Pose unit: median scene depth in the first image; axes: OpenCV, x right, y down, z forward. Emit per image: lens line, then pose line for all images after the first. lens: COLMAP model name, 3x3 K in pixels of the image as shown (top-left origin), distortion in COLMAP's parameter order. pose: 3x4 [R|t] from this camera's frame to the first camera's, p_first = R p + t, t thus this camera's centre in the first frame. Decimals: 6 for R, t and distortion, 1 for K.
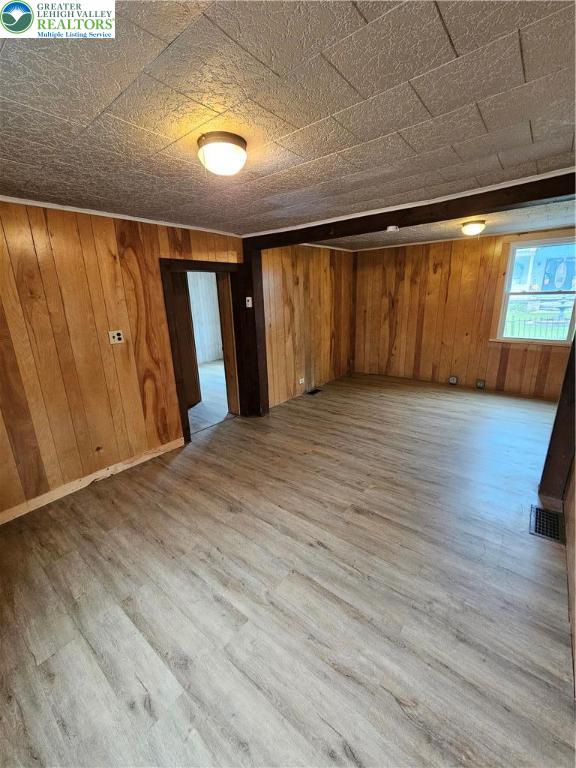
lens RADIAL K [[313.7, 0, 287.4], [0, 313.7, 383.6], [0, 0, 1]] dist [-0.002481, -0.000375]
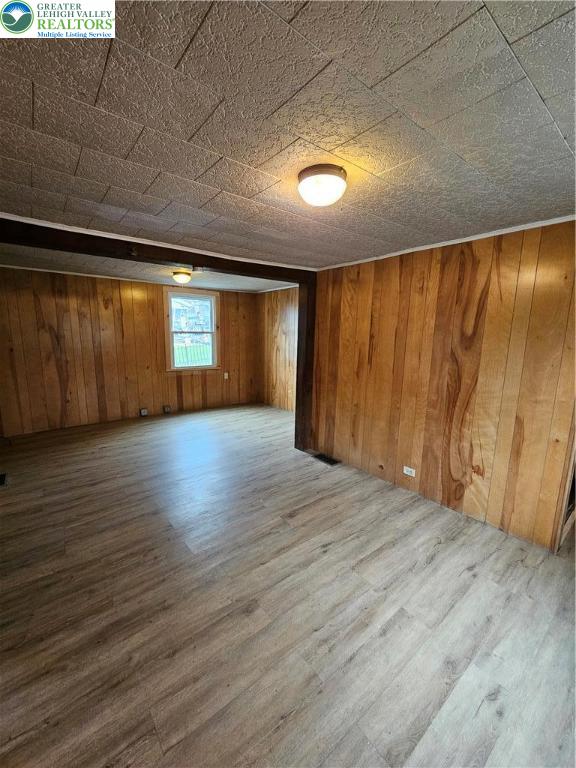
lens RADIAL K [[313.7, 0, 287.0], [0, 313.7, 383.4], [0, 0, 1]] dist [-0.002481, -0.000375]
pose [[0.212199, -0.128698, 0.968715, -0.865976], [0.243429, 0.967003, 0.075147, -0.155093], [-0.946422, 0.219868, 0.236526, 0.681930]]
